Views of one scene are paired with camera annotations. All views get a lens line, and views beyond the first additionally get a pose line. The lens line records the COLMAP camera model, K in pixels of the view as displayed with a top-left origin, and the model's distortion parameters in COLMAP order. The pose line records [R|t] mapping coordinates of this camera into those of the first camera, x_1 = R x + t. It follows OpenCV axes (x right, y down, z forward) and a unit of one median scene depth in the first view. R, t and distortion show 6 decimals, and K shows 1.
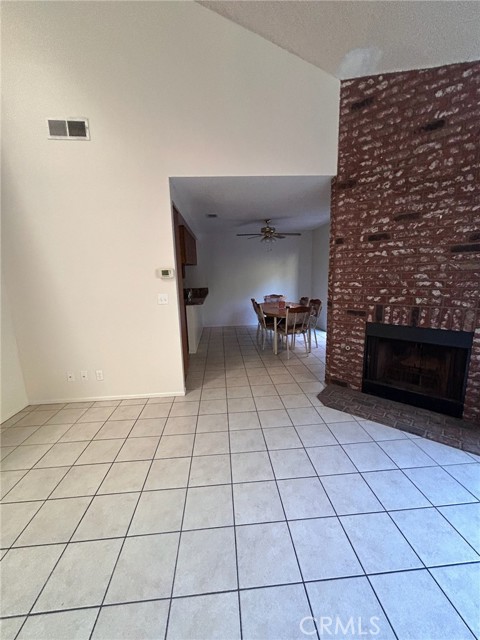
lens RADIAL K [[257.7, 0, 240.0], [0, 257.7, 320.0], [0, 0, 1]] dist [-0.002621, 0.000352]
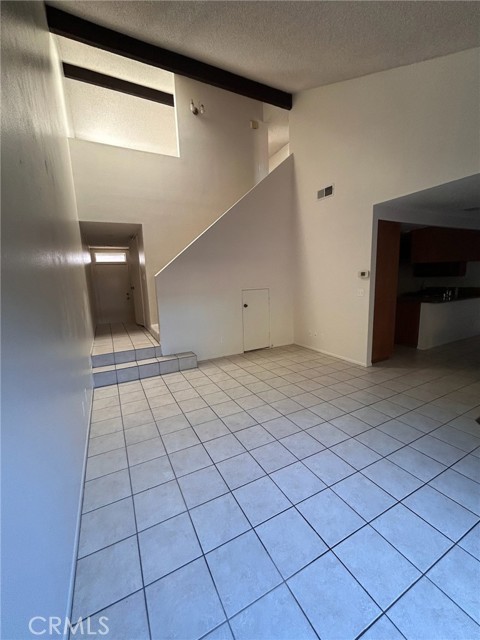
lens RADIAL K [[257.7, 0, 240.0], [0, 257.7, 320.0], [0, 0, 1]] dist [-0.002621, 0.000352]
pose [[0.389293, 0.162275, -0.906707, 0.826200], [-0.144872, 0.982895, 0.113710, 0.001312], [0.909650, 0.087090, 0.406143, -0.168675]]
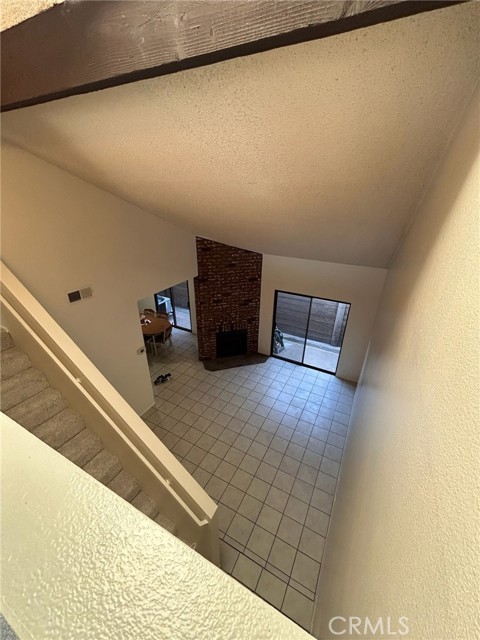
lens RADIAL K [[257.7, 0, 240.0], [0, 257.7, 320.0], [0, 0, 1]] dist [-0.002621, 0.000352]
pose [[0.538435, -0.342265, 0.770028, -1.318309], [0.127677, 0.936384, 0.326931, -0.943233], [-0.832939, -0.077716, 0.547881, -0.545232]]
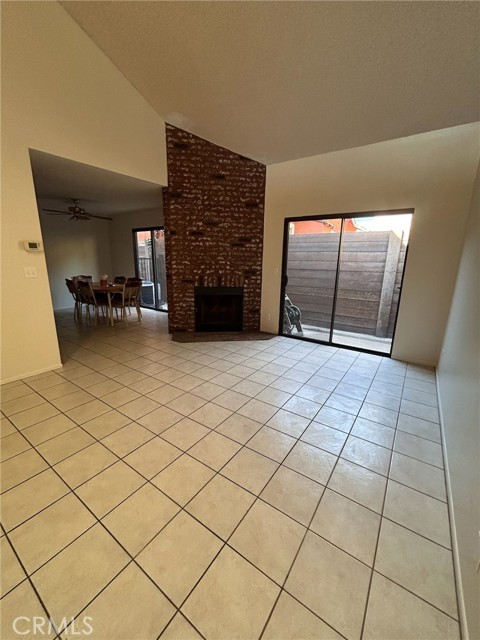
lens RADIAL K [[257.7, 0, 240.0], [0, 257.7, 320.0], [0, 0, 1]] dist [-0.002621, 0.000352]
pose [[0.633407, -0.140700, 0.760920, -0.627347], [0.106107, 0.989835, 0.094702, 0.100110], [-0.766510, 0.020754, 0.641897, -0.257086]]
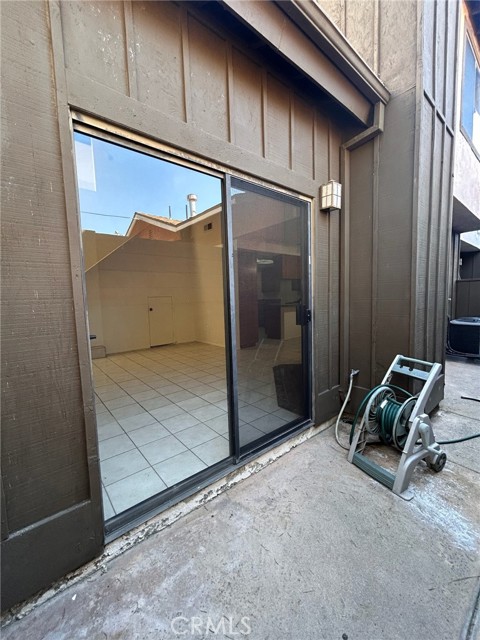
lens RADIAL K [[257.7, 0, 240.0], [0, 257.7, 320.0], [0, 0, 1]] dist [-0.002621, 0.000352]
pose [[0.577187, 0.084805, -0.812196, 1.533744], [-0.138736, 0.990318, 0.004811, 0.079392], [0.804740, 0.109904, 0.583364, -0.087941]]
